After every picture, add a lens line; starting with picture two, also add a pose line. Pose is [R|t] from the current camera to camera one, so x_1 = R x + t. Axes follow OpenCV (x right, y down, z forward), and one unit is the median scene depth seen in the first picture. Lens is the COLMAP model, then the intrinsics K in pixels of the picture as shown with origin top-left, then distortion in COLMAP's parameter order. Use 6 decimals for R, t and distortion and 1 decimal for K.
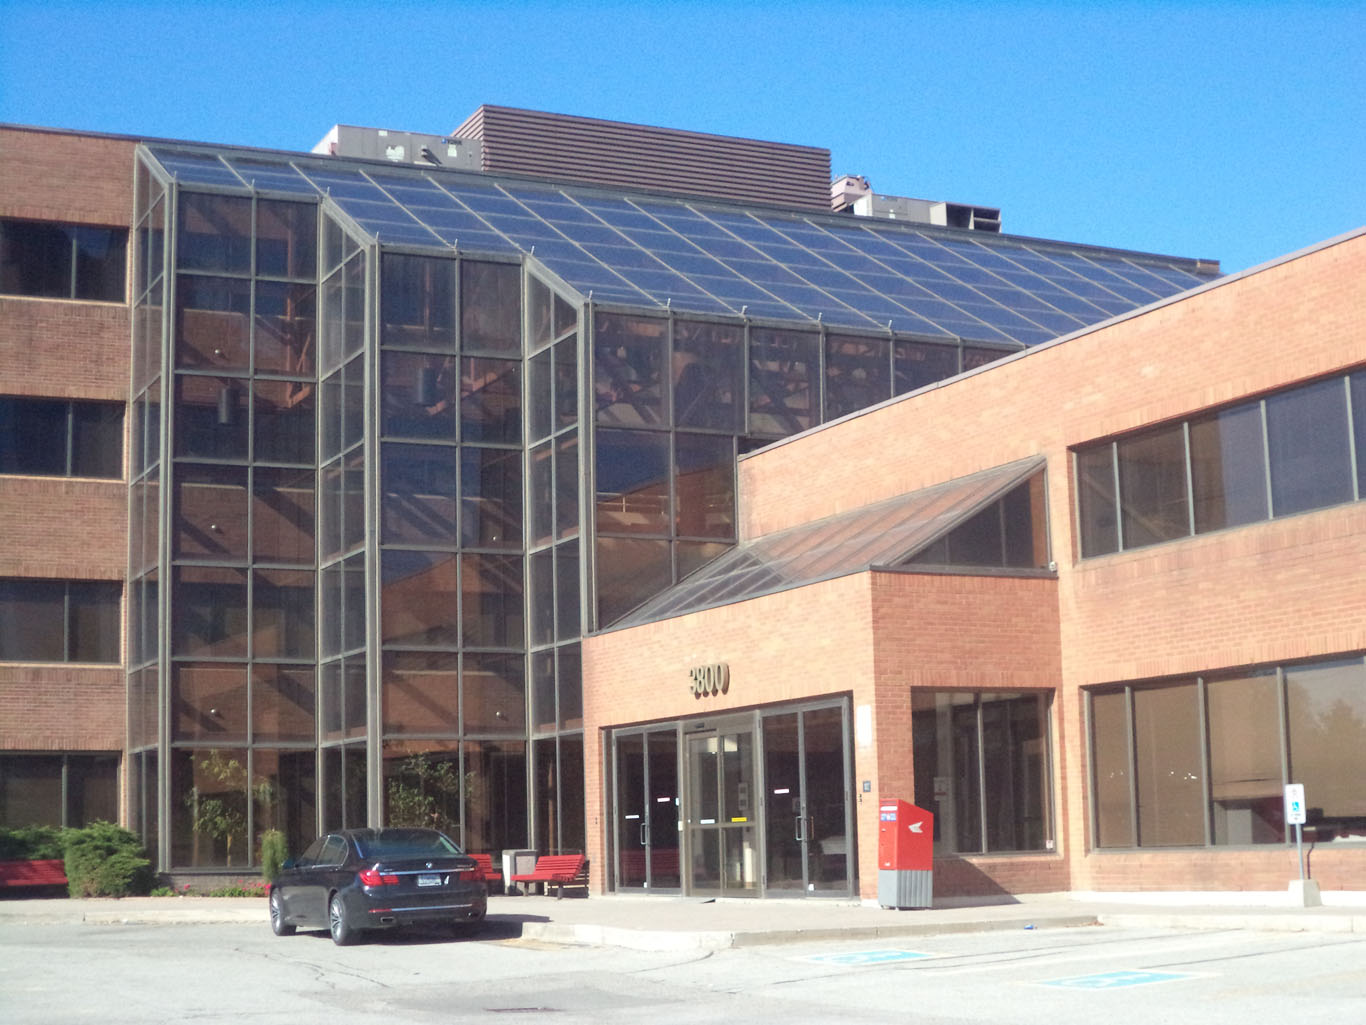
lens RADIAL K [[2129.8, 0, 683.0], [0, 2129.8, 512.5], [0, 0, 1]] dist [-0.109498, -0.014681]
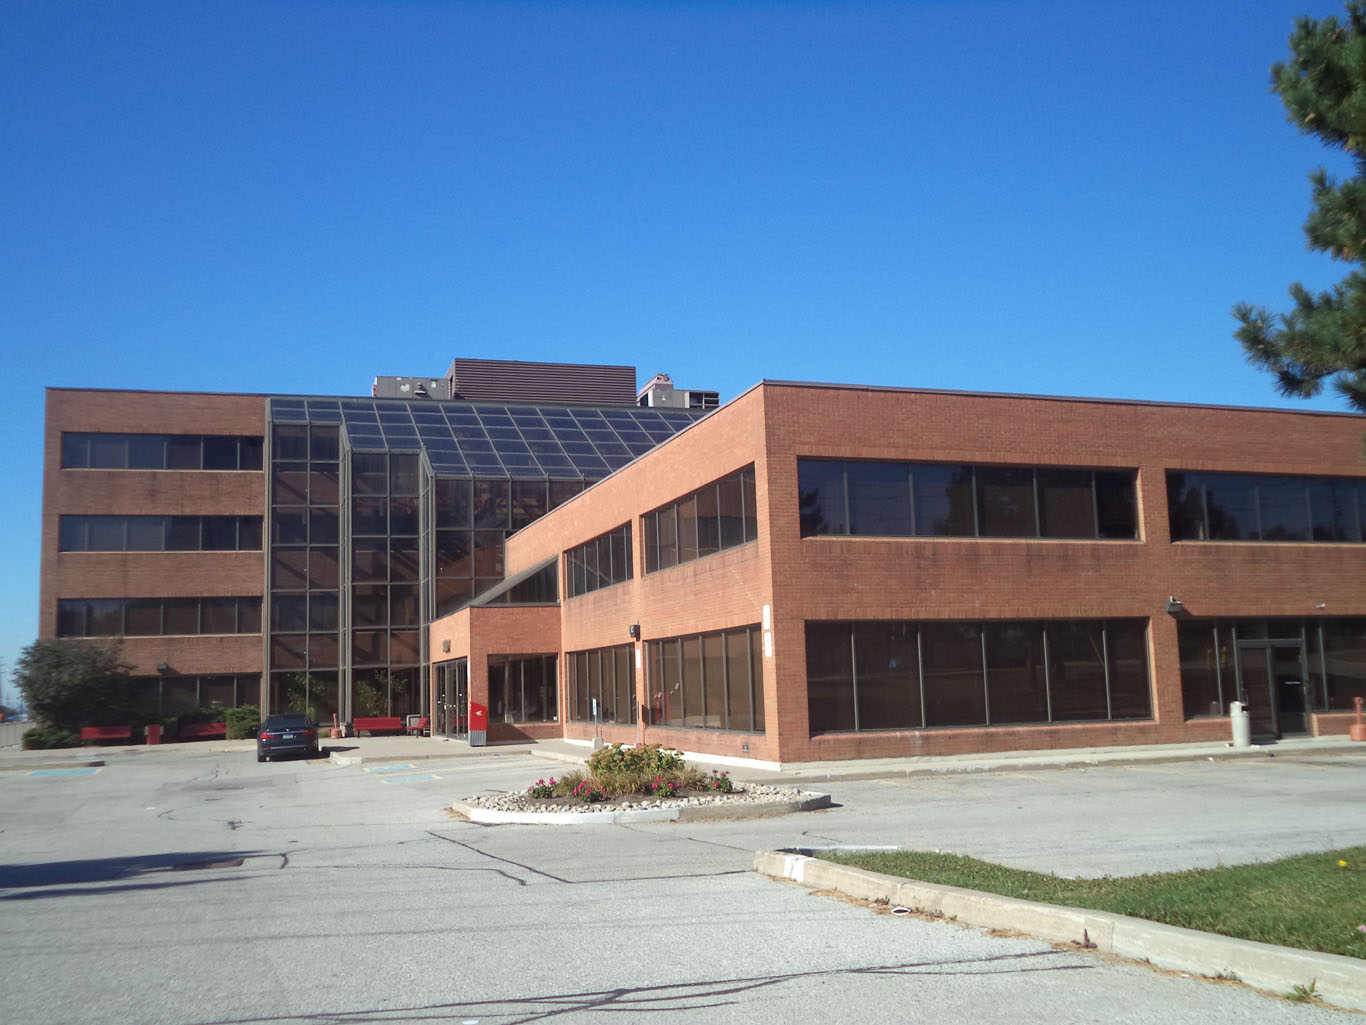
lens RADIAL K [[1278.2, 0, 683.0], [0, 1278.2, 512.5], [0, 0, 1]] dist [0.054522, 0.004917]
pose [[0.990433, -0.026850, -0.135359, 0.417887], [0.029963, 0.999330, 0.021015, -0.082401], [0.134704, -0.024870, 0.990574, -0.333318]]
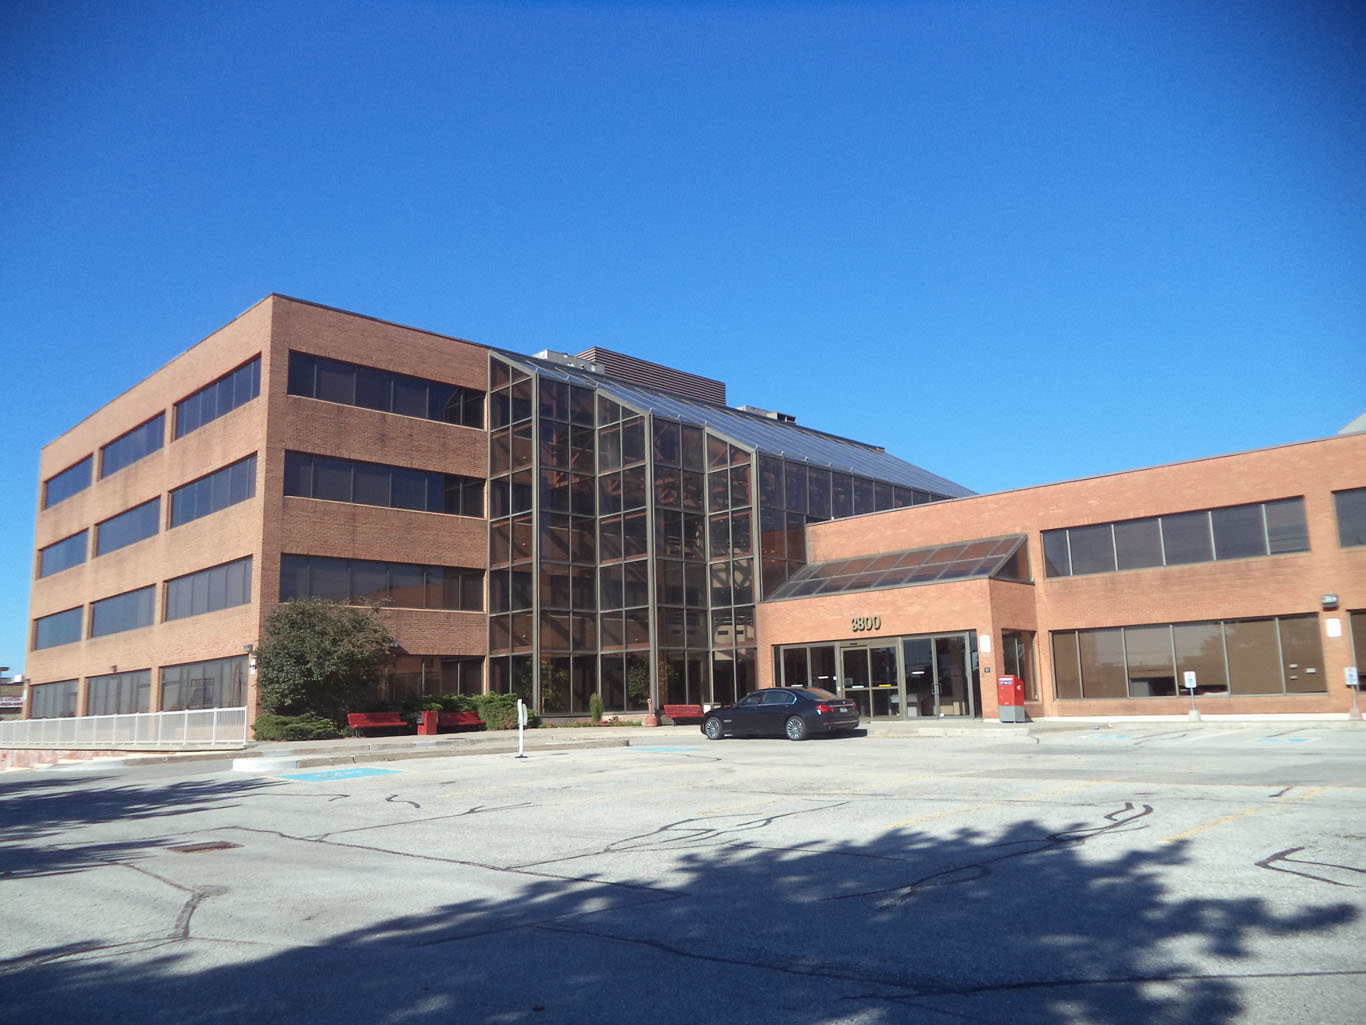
lens RADIAL K [[1090.1, 0, 682.8], [0, 1090.1, 491.2], [0, 0, 1]] dist [0.077254, -0.000077]
pose [[0.939016, 0.063941, 0.337877, -0.509678], [-0.045868, 0.997070, -0.061213, 0.015970], [-0.340801, 0.041983, 0.939198, -0.033525]]
